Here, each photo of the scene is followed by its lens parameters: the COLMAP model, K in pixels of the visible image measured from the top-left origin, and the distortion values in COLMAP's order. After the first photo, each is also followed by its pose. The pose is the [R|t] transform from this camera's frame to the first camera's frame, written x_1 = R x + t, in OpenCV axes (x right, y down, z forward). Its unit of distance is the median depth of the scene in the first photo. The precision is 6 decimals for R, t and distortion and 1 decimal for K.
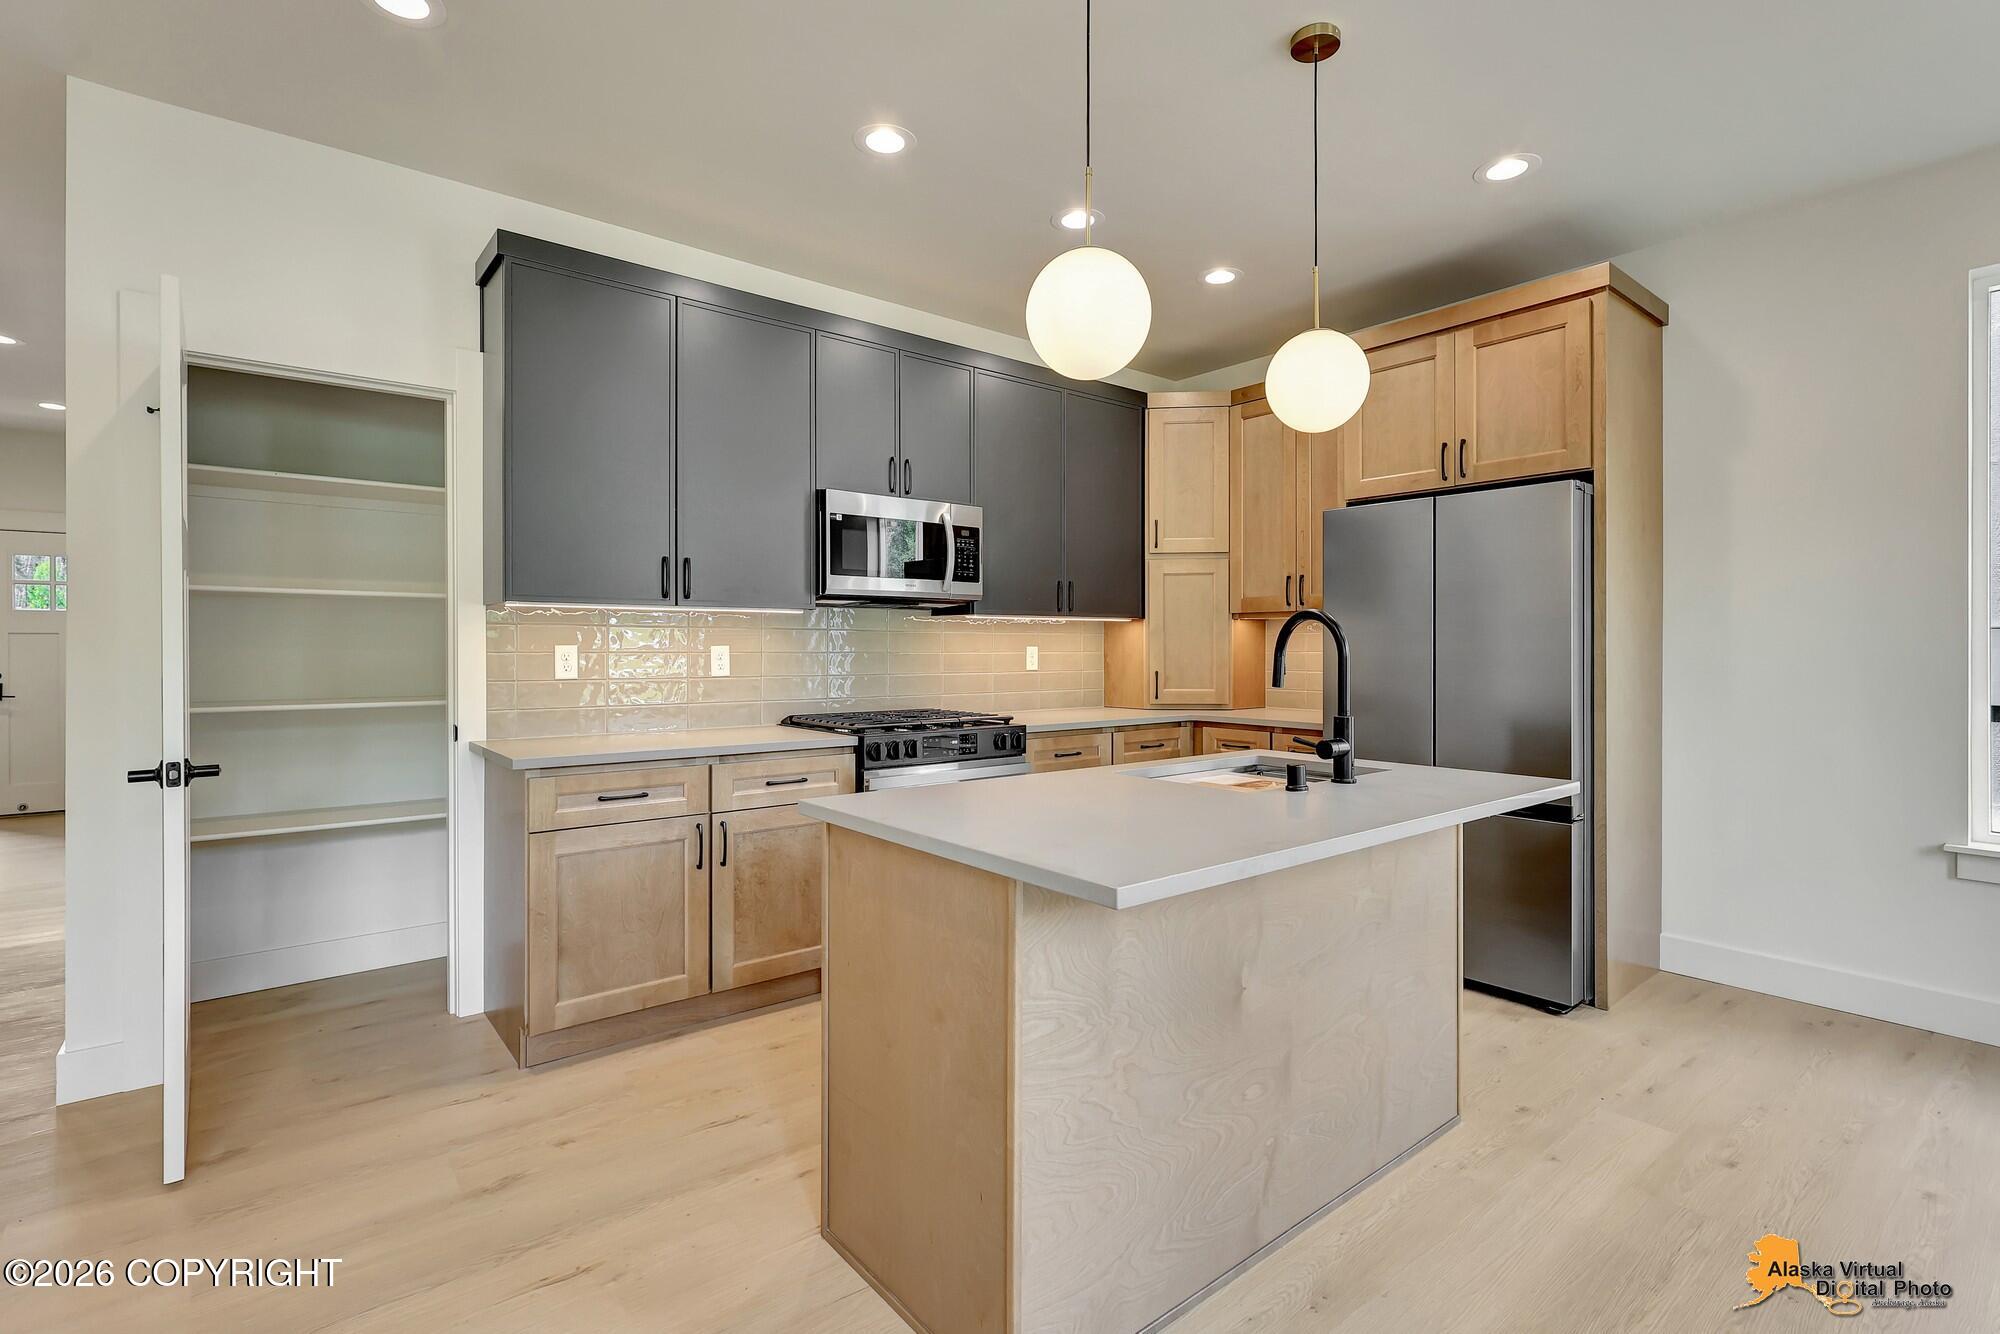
lens RADIAL K [[930.6, 0, 996.8], [0, 930.6, 648.3], [0, 0, 1]] dist [0.002728, 0.000567]
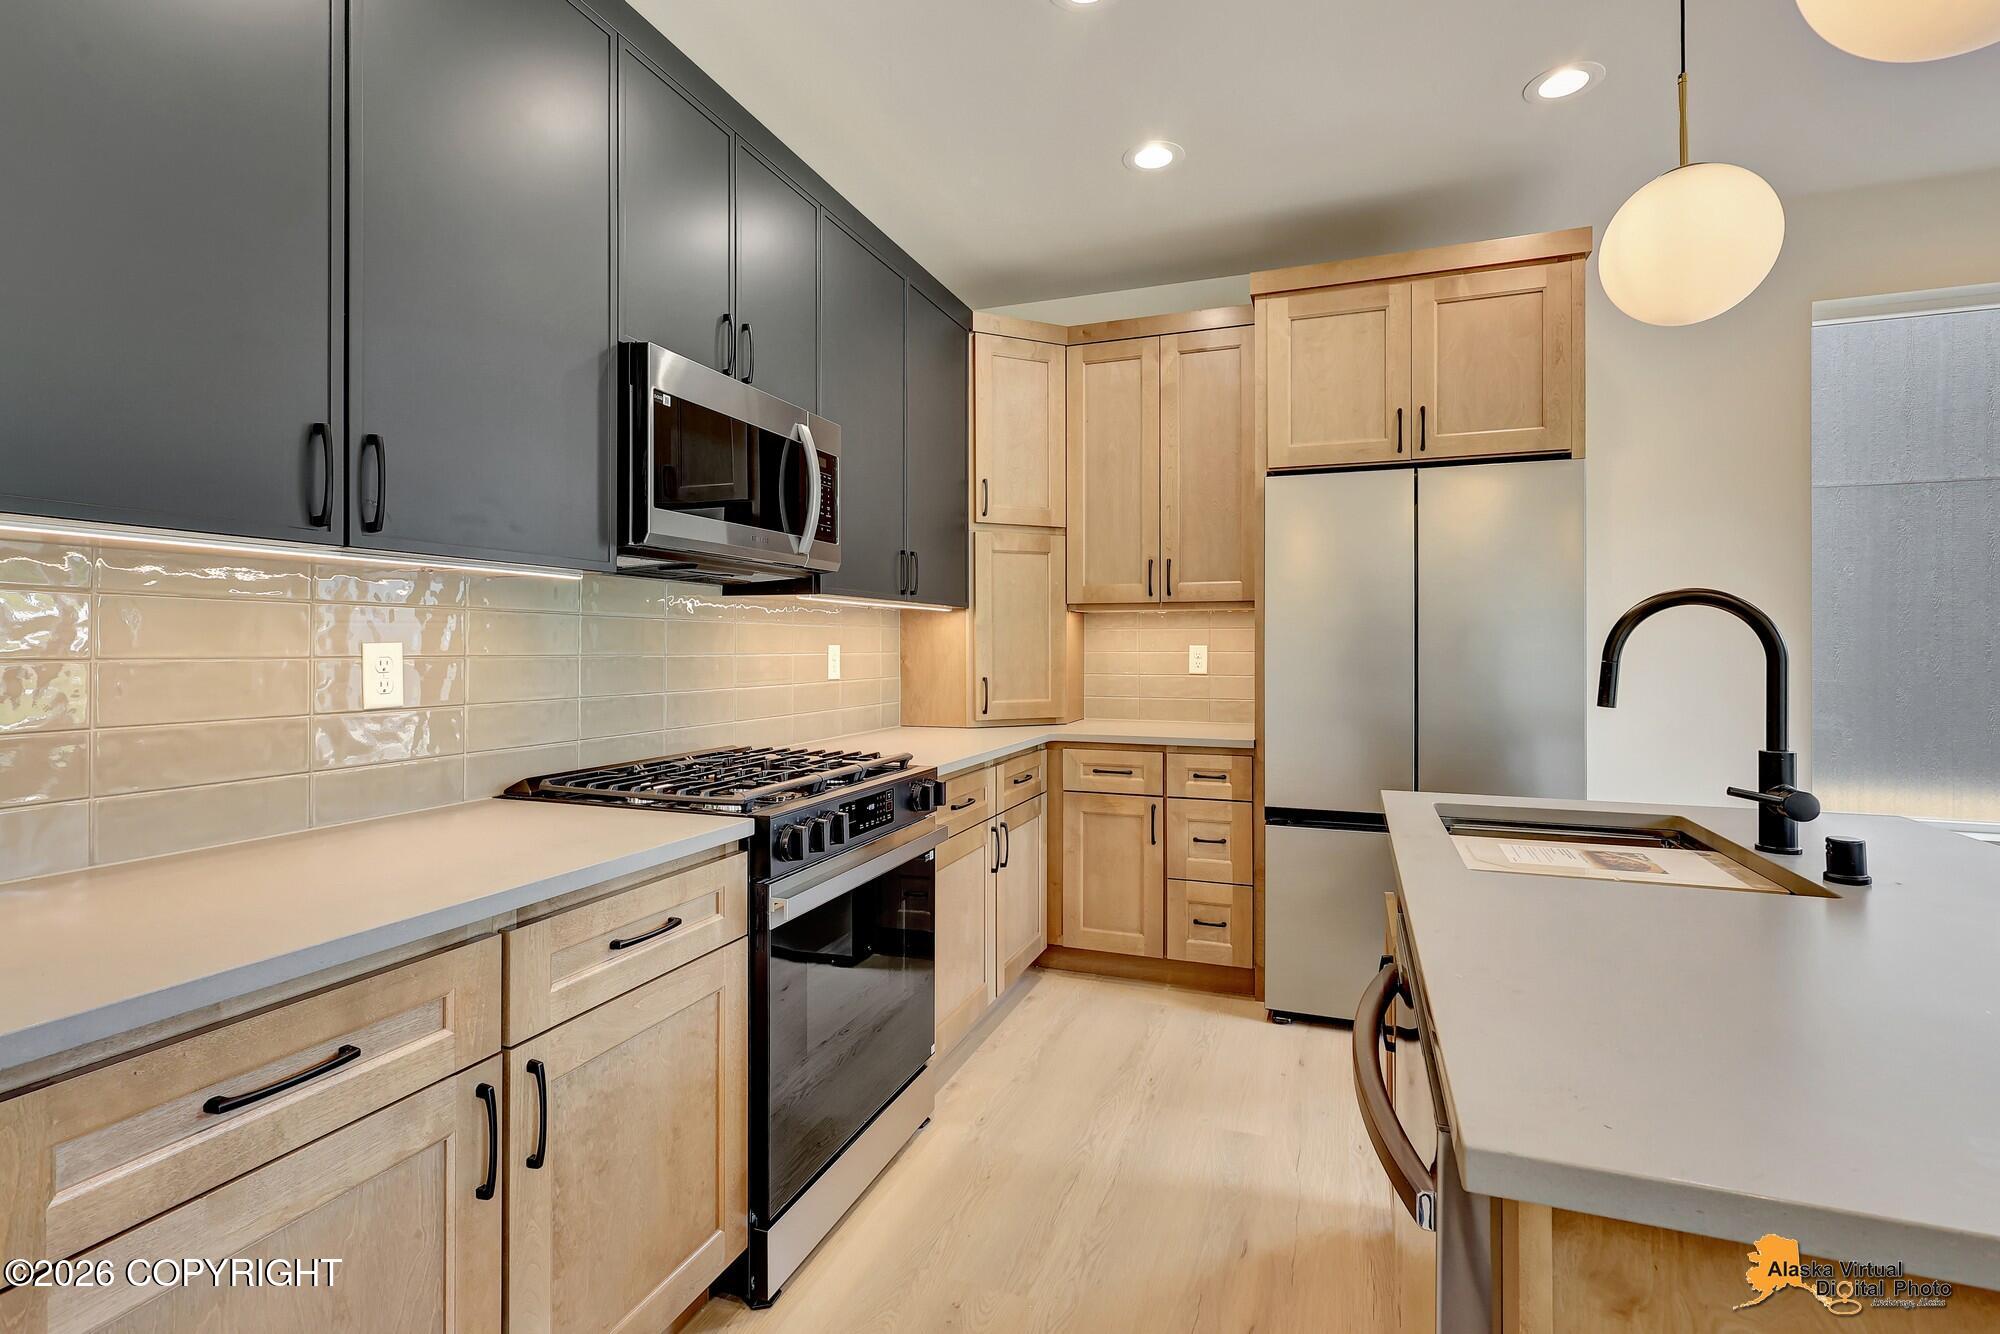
lens RADIAL K [[930.6, 0, 996.8], [0, 930.6, 648.3], [0, 0, 1]] dist [0.002728, 0.000567]
pose [[0.861343, -0.001013, 0.508022, -0.276081], [-0.000291, 0.999997, 0.002487, -0.001665], [-0.508023, -0.002290, 0.861340, 0.447499]]
